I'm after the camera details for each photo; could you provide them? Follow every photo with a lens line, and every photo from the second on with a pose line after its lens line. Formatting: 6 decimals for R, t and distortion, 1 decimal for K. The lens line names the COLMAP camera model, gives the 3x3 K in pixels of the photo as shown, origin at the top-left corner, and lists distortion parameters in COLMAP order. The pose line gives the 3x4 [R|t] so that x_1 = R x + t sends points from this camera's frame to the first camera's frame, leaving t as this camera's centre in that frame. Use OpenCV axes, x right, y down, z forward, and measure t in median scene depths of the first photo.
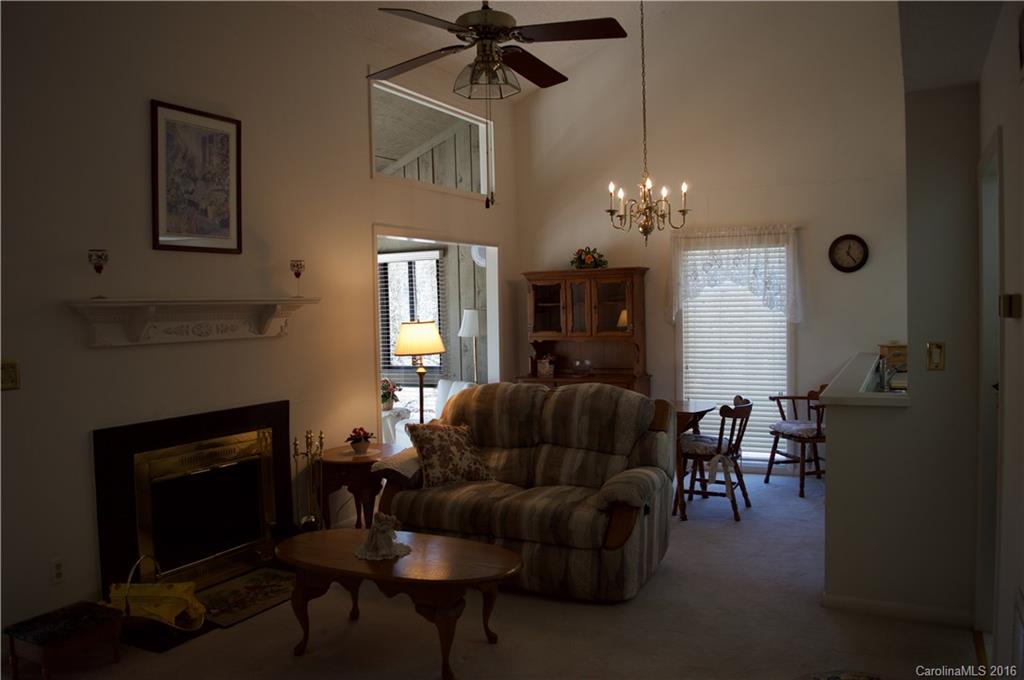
lens RADIAL K [[824.8, 0, 511.7], [0, 824.8, 340.6], [0, 0, 1]] dist [-0.052656, -0.007616]
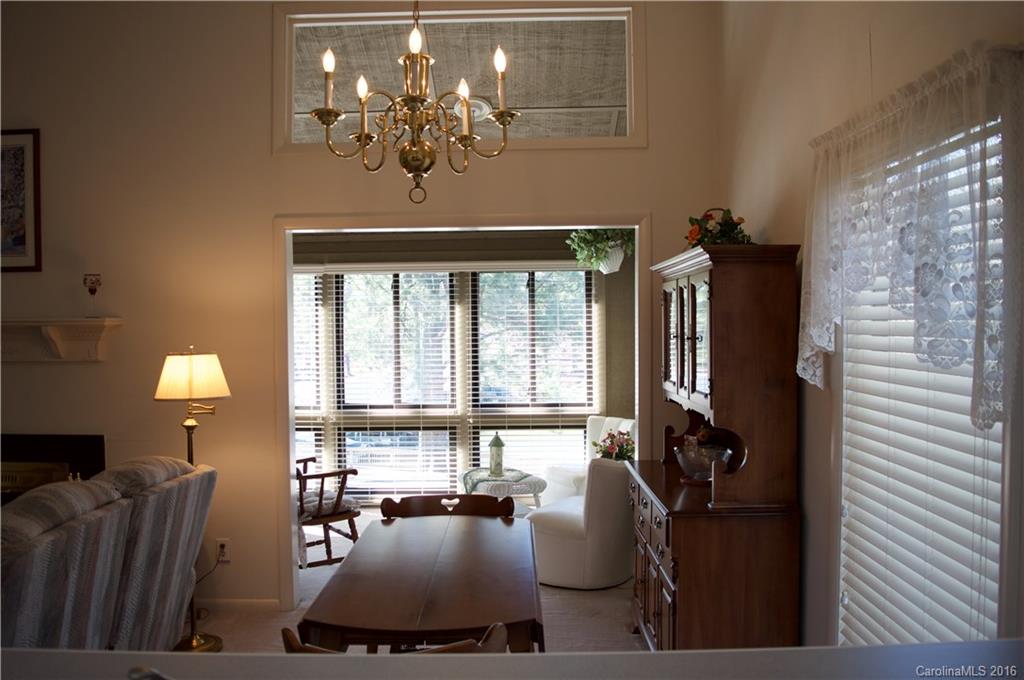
lens RADIAL K [[824.8, 0, 511.6], [0, 824.8, 340.8], [0, 0, 1]] dist [-0.052656, -0.007616]
pose [[0.466961, 0.015980, -0.884134, 0.730297], [-0.032162, 0.999482, 0.001078, -0.045052], [0.883693, 0.027932, 0.467233, 1.043643]]
